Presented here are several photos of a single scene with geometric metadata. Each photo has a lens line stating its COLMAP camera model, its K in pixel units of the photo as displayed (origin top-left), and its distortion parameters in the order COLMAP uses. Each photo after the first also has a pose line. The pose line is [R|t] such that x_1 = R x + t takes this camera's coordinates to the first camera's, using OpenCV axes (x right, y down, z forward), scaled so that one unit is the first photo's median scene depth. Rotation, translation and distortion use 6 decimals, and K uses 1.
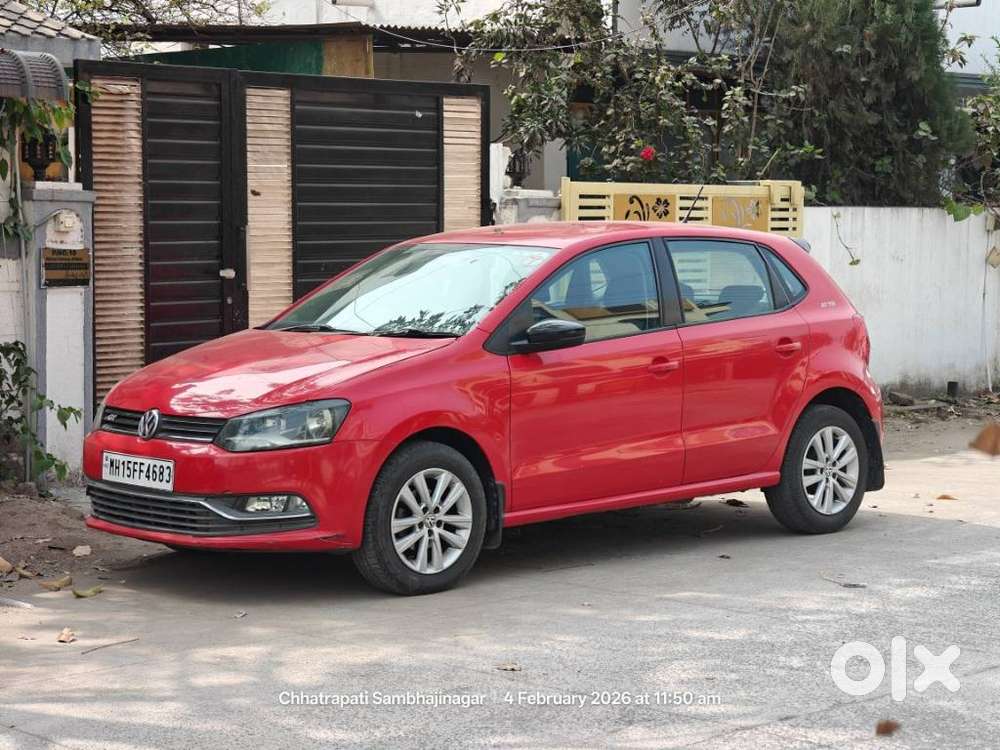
lens RADIAL K [[2153.6, 0, 500.0], [0, 2153.6, 375.0], [0, 0, 1]] dist [0.181220, -0.580248]
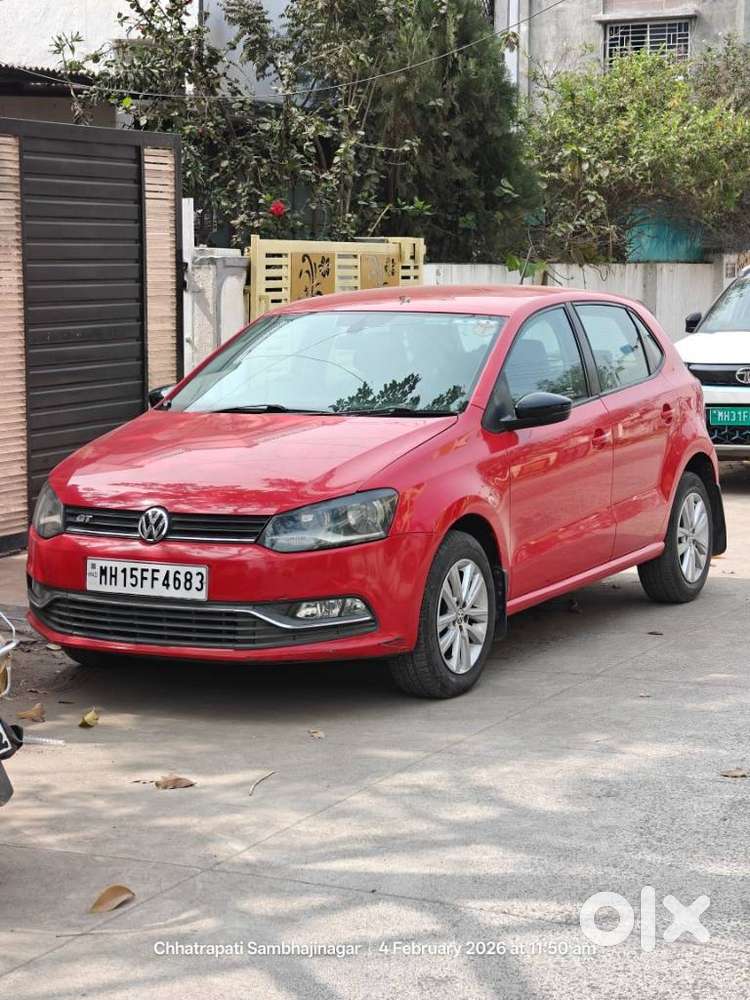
lens RADIAL K [[2153.6, 0, 375.0], [0, 2153.6, 500.0], [0, 0, 1]] dist [0.181220, -0.580248]
pose [[0.941562, -0.041124, 0.334320, -0.314886], [0.029030, 0.998734, 0.041092, -0.017757], [-0.335587, -0.028985, 0.941563, 0.122515]]
